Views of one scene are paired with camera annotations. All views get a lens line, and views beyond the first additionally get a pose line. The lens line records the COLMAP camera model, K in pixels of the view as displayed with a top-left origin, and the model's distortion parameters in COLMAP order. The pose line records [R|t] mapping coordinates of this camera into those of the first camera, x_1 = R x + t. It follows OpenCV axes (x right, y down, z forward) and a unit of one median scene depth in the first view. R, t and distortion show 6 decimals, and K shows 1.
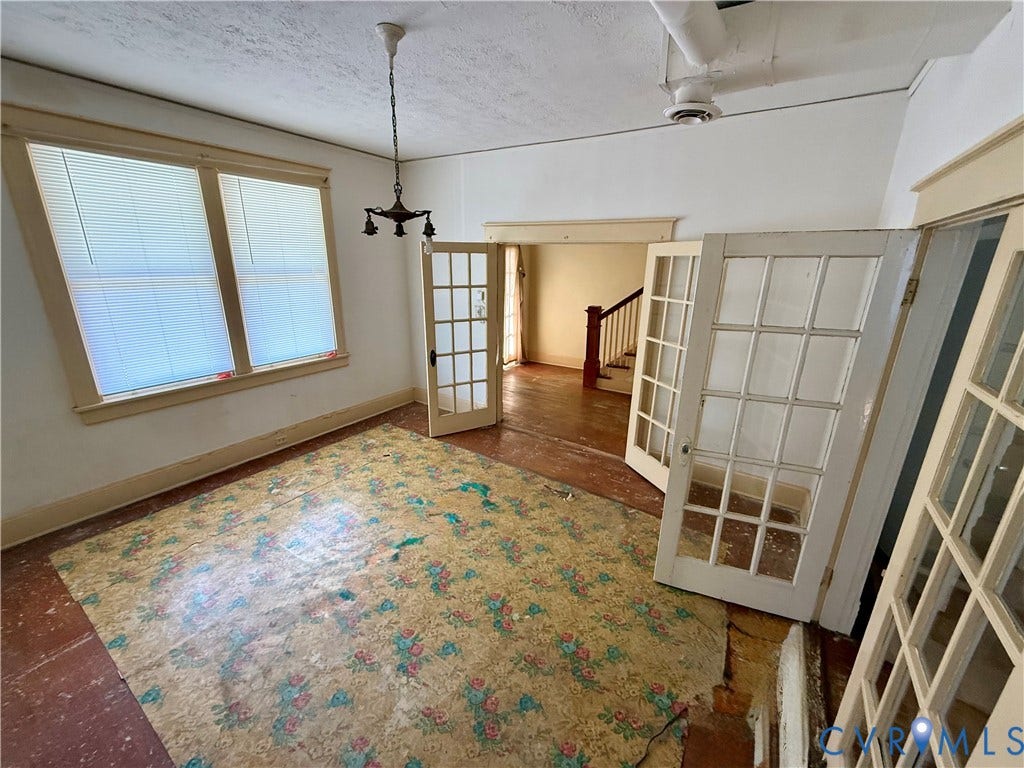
lens RADIAL K [[410.6, 0, 510.8], [0, 410.6, 382.8], [0, 0, 1]] dist [0.001619, 0.000354]
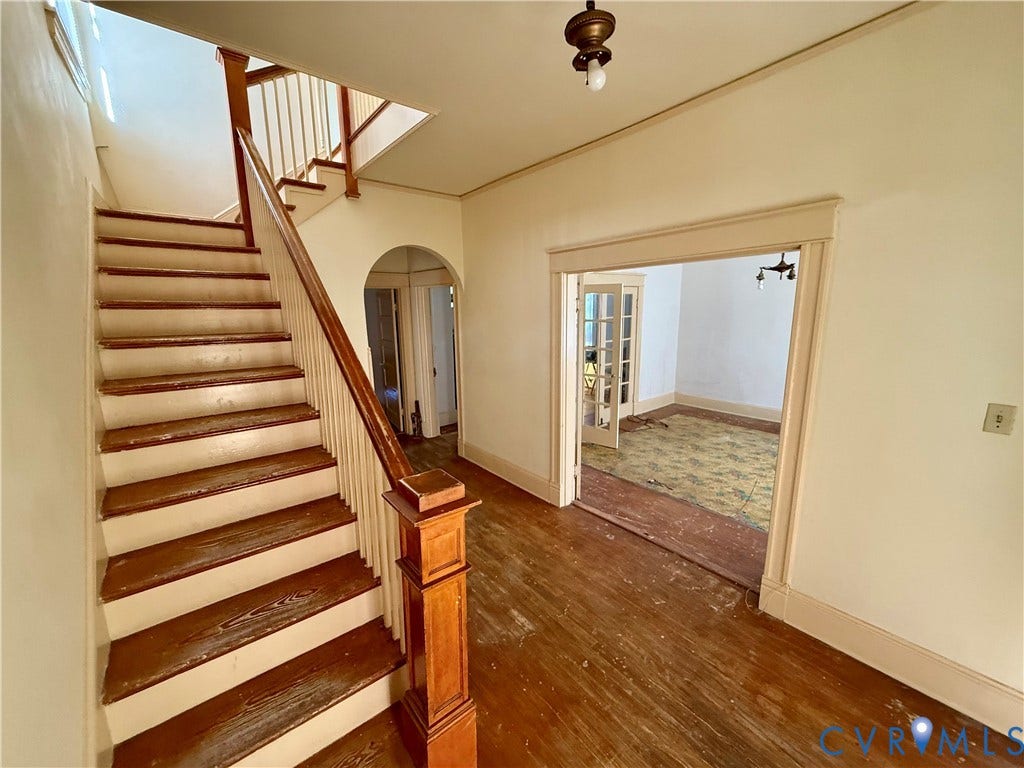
lens RADIAL K [[410.6, 0, 512.8], [0, 410.6, 383.0], [0, 0, 1]] dist [0.001619, 0.000354]
pose [[-0.951006, -0.056651, 0.303937, 0.206267], [0.090565, 0.888901, 0.449057, -0.648839], [-0.295610, 0.454582, -0.840220, 2.305106]]
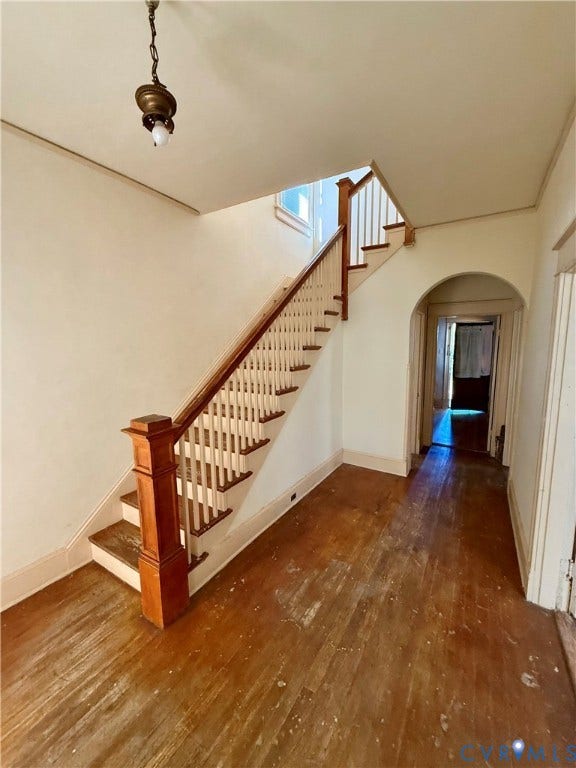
lens RADIAL K [[308.0, 0, 286.6], [0, 308.0, 382.1], [0, 0, 1]] dist [0.001619, 0.000354]
pose [[-0.026315, -0.138190, 0.990056, -0.155734], [0.294097, 0.945498, 0.139787, -0.443072], [-0.955413, 0.294851, 0.015760, 1.745302]]
